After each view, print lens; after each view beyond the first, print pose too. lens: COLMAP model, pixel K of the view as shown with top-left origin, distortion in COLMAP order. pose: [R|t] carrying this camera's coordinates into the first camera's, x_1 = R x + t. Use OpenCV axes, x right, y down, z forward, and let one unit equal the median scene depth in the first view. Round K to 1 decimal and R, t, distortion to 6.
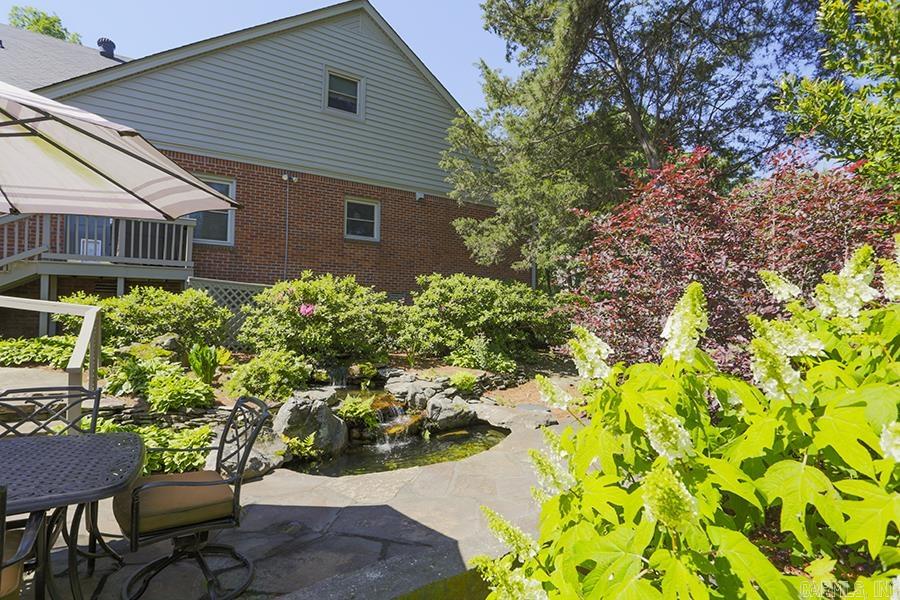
lens RADIAL K [[463.8, 0, 444.1], [0, 463.8, 301.8], [0, 0, 1]] dist [-0.074723, 0.034344]
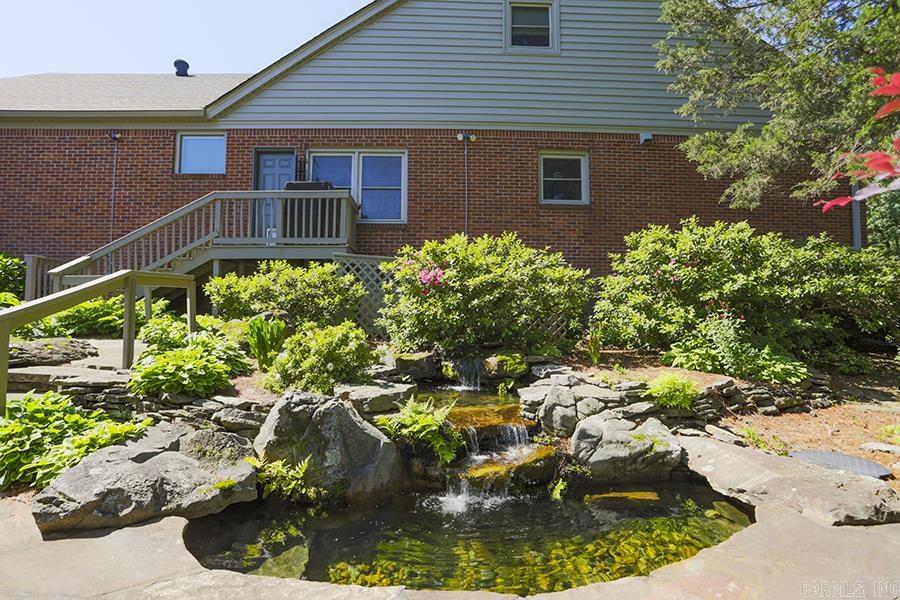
lens RADIAL K [[463.8, 0, 444.1], [0, 463.8, 301.8], [0, 0, 1]] dist [-0.074723, 0.034344]
pose [[0.838523, -0.033295, -0.543848, 0.099662], [0.019320, 0.999320, -0.031391, 0.073694], [0.544524, 0.015814, 0.838596, 0.383819]]
